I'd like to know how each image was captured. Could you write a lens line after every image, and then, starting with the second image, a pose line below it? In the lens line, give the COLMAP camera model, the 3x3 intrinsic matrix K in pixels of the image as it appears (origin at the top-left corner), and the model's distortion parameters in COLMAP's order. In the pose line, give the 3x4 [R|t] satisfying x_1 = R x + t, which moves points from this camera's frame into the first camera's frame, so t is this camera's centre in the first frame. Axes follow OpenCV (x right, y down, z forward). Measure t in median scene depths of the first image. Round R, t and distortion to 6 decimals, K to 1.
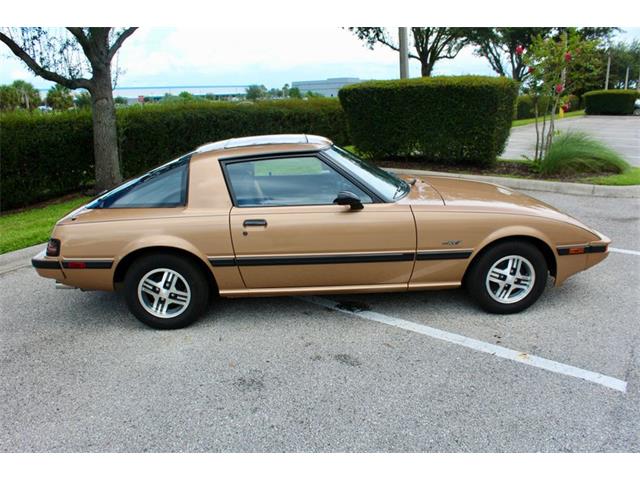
lens RADIAL K [[531.6, 0, 320.0], [0, 531.6, 240.0], [0, 0, 1]] dist [-0.167184, 0.144413]
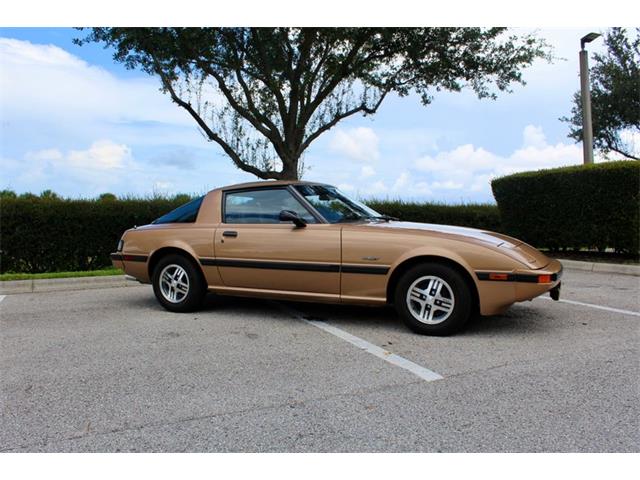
lens RADIAL K [[539.3, 0, 320.0], [0, 539.3, 240.0], [0, 0, 1]] dist [-0.166103, 0.136692]
pose [[0.876682, 0.035914, -0.479729, 0.662070], [-0.143106, 0.971535, -0.188788, 0.187589], [0.459293, 0.234159, 0.856866, -0.048469]]
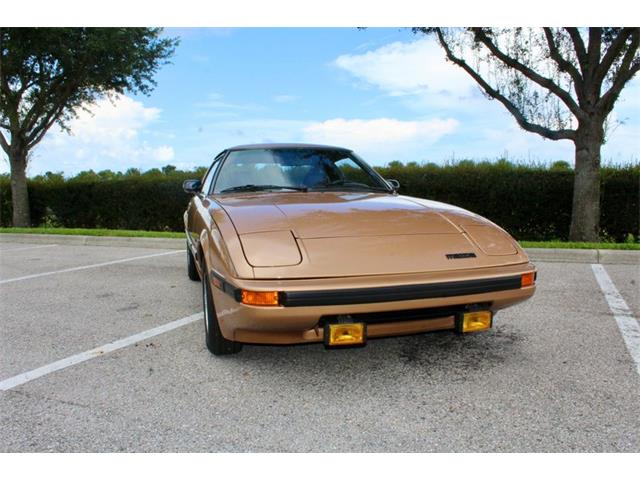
lens RADIAL K [[539.3, 0, 320.0], [0, 539.3, 240.0], [0, 0, 1]] dist [-0.166103, 0.136692]
pose [[0.216559, 0.113098, -0.969696, 1.113835], [-0.262848, 0.963344, 0.053656, -0.094210], [0.940220, 0.243263, 0.238348, 0.917293]]
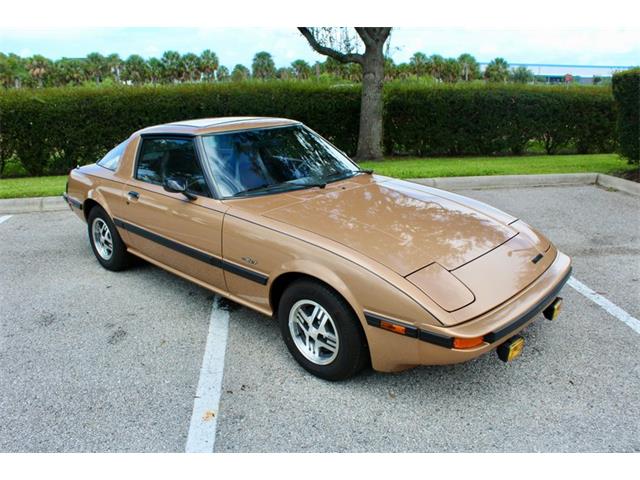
lens RADIAL K [[531.6, 0, 320.0], [0, 531.6, 240.0], [0, 0, 1]] dist [-0.167184, 0.144413]
pose [[0.695240, 0.234851, -0.679328, 0.827579], [-0.205634, 0.970601, 0.125096, -0.142992], [0.688735, 0.052722, 0.723094, 0.441738]]
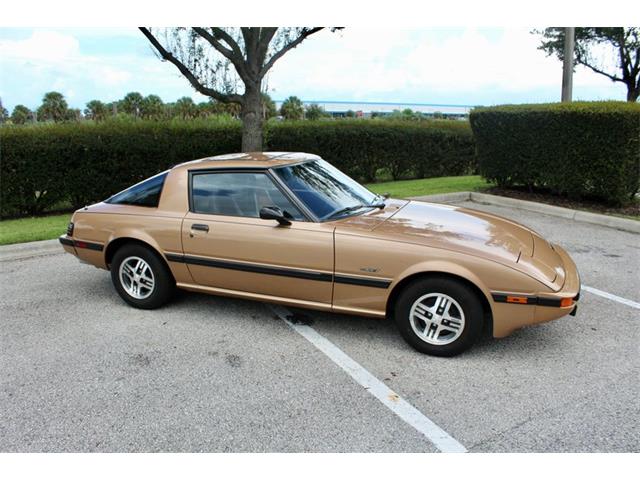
lens RADIAL K [[531.6, 0, 320.0], [0, 531.6, 240.0], [0, 0, 1]] dist [-0.167184, 0.144413]
pose [[0.912960, 0.117695, -0.390707, 0.508461], [-0.130681, 0.991402, -0.006715, -0.028699], [0.386558, 0.057189, 0.920490, 0.052780]]
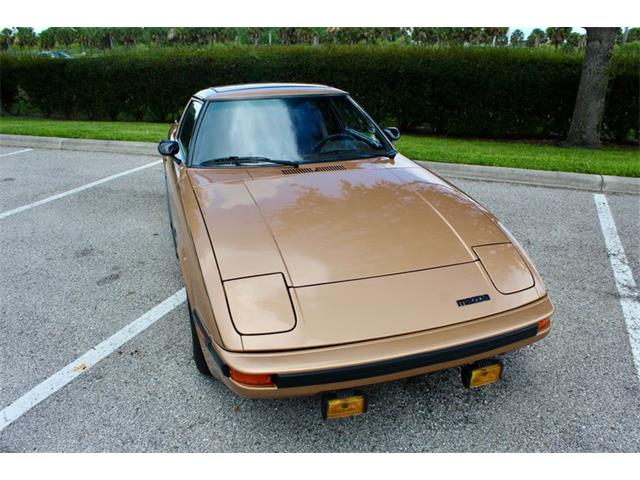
lens RADIAL K [[534.7, 0, 320.0], [0, 534.7, 240.0], [0, 0, 1]] dist [-0.174288, 0.159681]
pose [[0.238553, 0.370377, -0.897727, 0.976567], [-0.265964, 0.913989, 0.306412, -0.274616], [0.934000, 0.165667, 0.316542, 0.889717]]
